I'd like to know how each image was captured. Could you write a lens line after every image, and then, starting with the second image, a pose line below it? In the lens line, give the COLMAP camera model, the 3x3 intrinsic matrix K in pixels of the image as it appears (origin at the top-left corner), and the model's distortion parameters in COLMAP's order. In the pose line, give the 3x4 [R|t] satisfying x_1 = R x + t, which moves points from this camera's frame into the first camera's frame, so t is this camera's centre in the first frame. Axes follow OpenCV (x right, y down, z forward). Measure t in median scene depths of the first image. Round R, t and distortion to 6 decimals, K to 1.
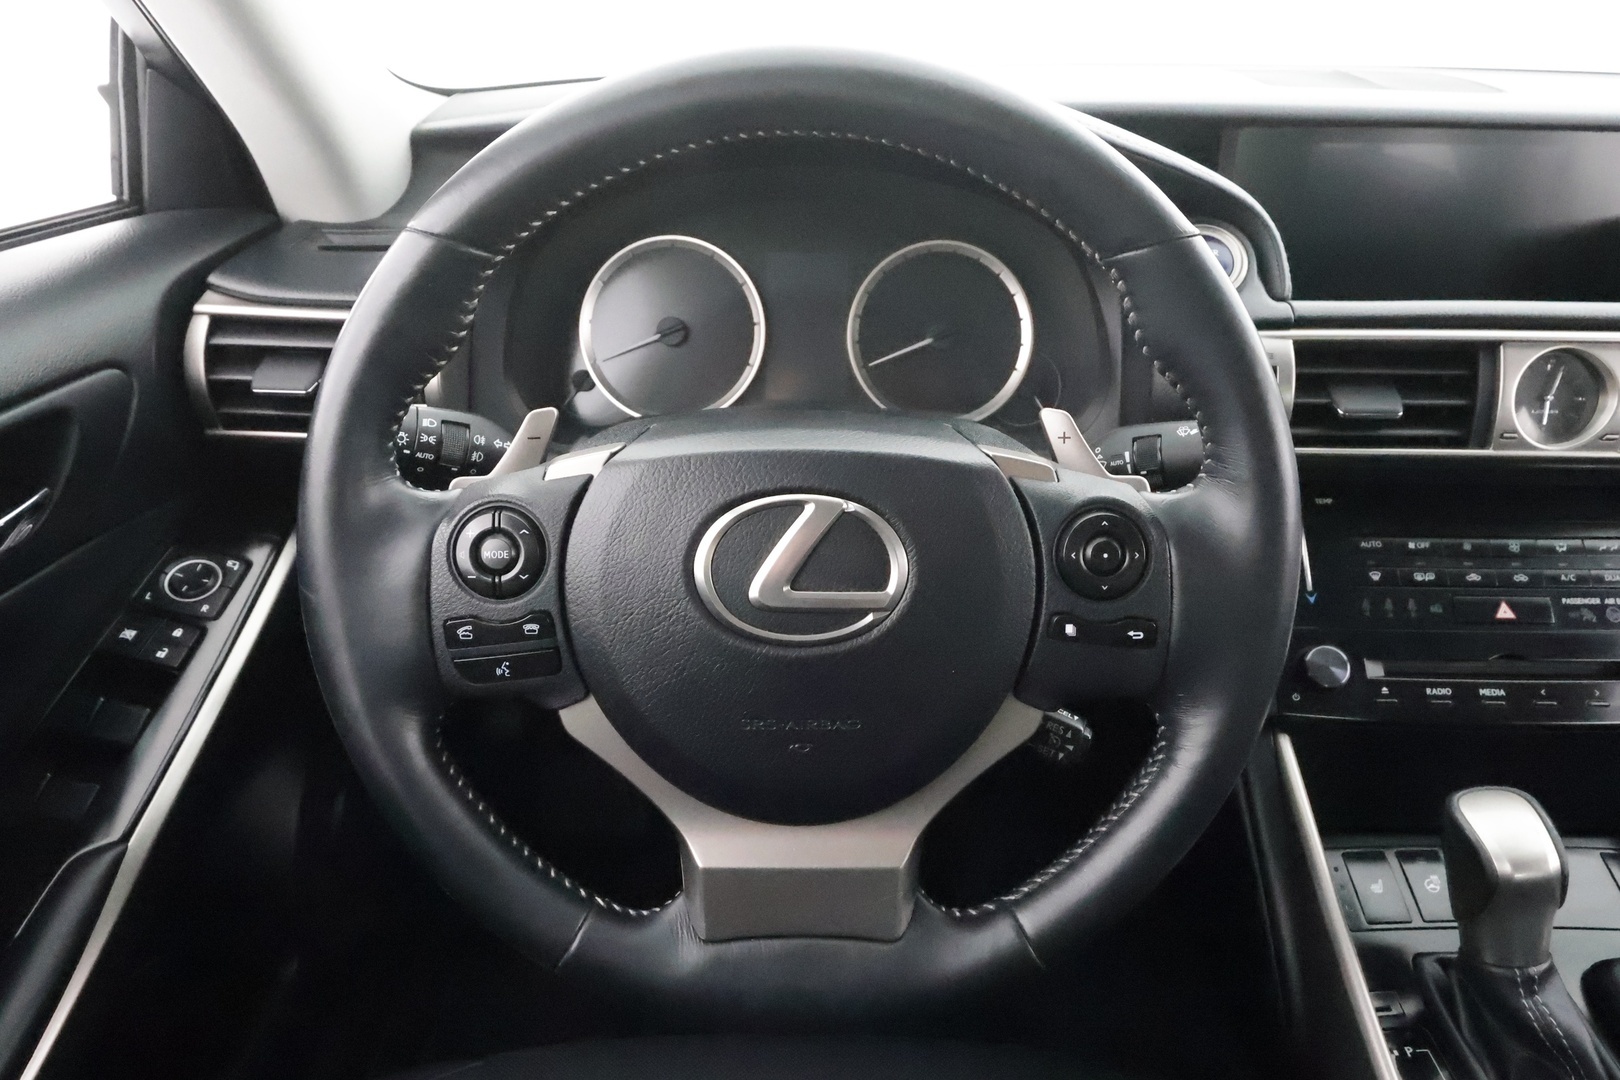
lens RADIAL K [[1129.5, 0, 805.0], [0, 1129.5, 535.3], [0, 0, 1]] dist [0.007119, -0.000153]
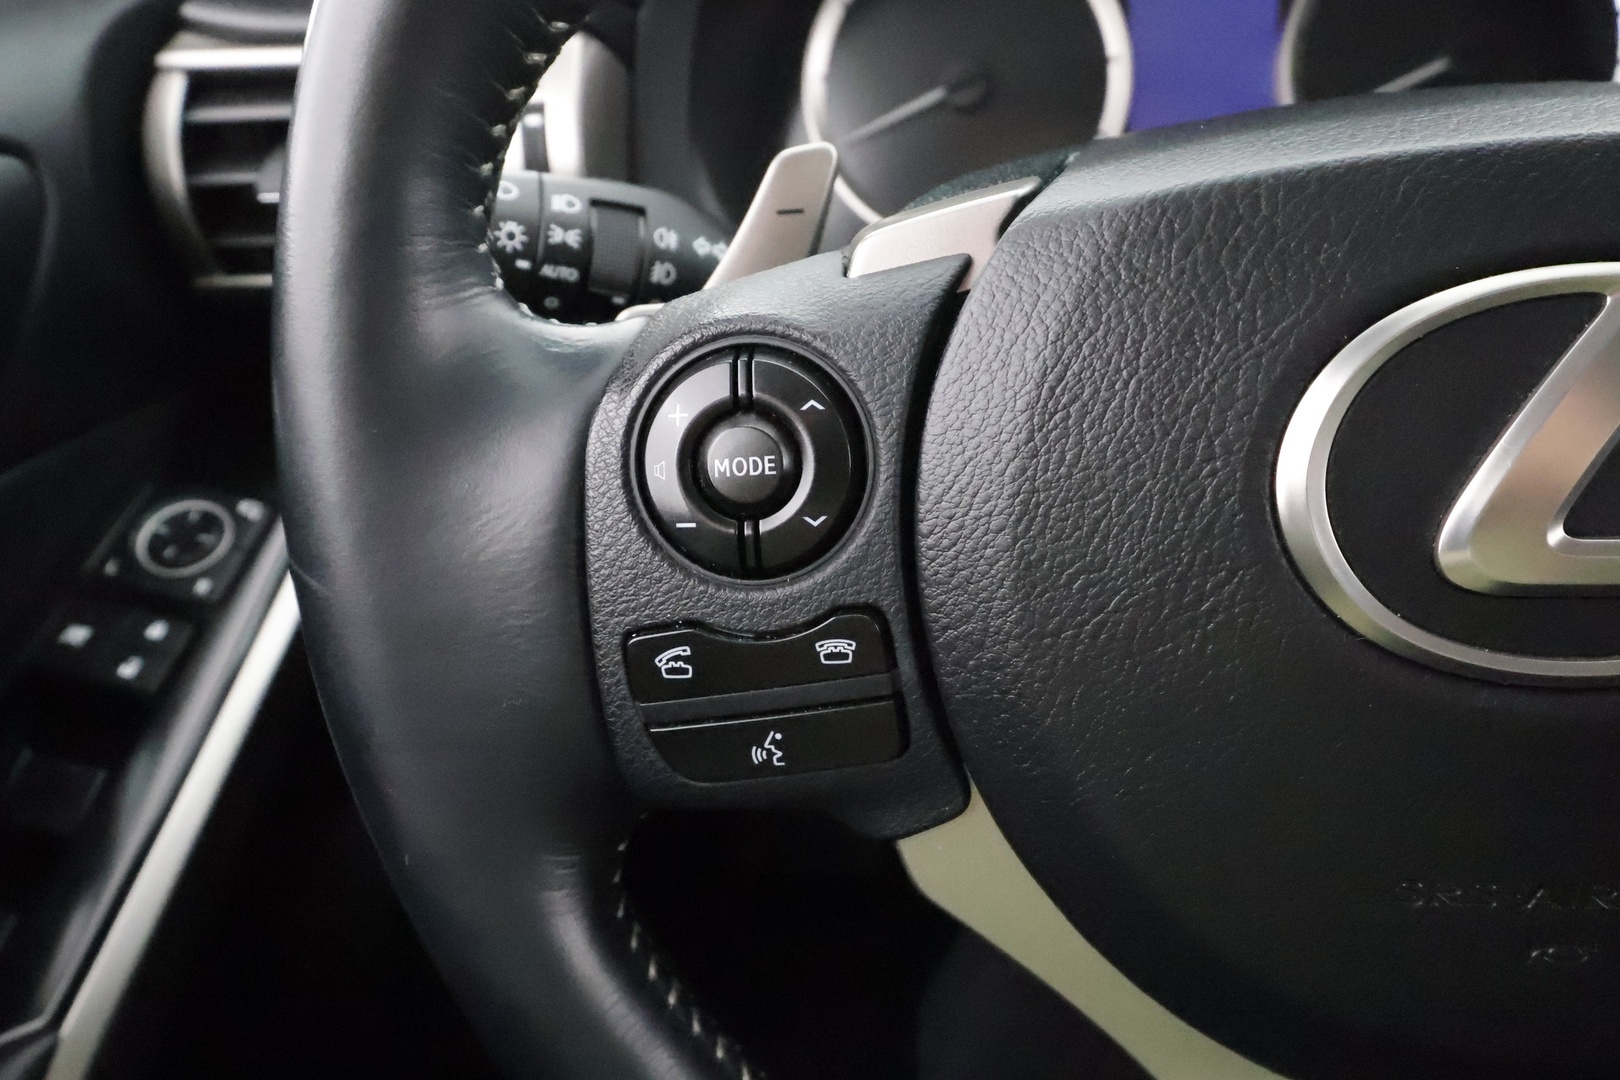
lens RADIAL K [[1307.7, 0, 804.1], [0, 1307.7, 537.0], [0, 0, 1]] dist [0.006624, 0.024757]
pose [[0.989038, -0.025516, -0.145440, -0.156189], [0.034388, 0.997676, 0.058818, 0.012887], [0.143601, -0.063175, 0.987617, 0.460557]]
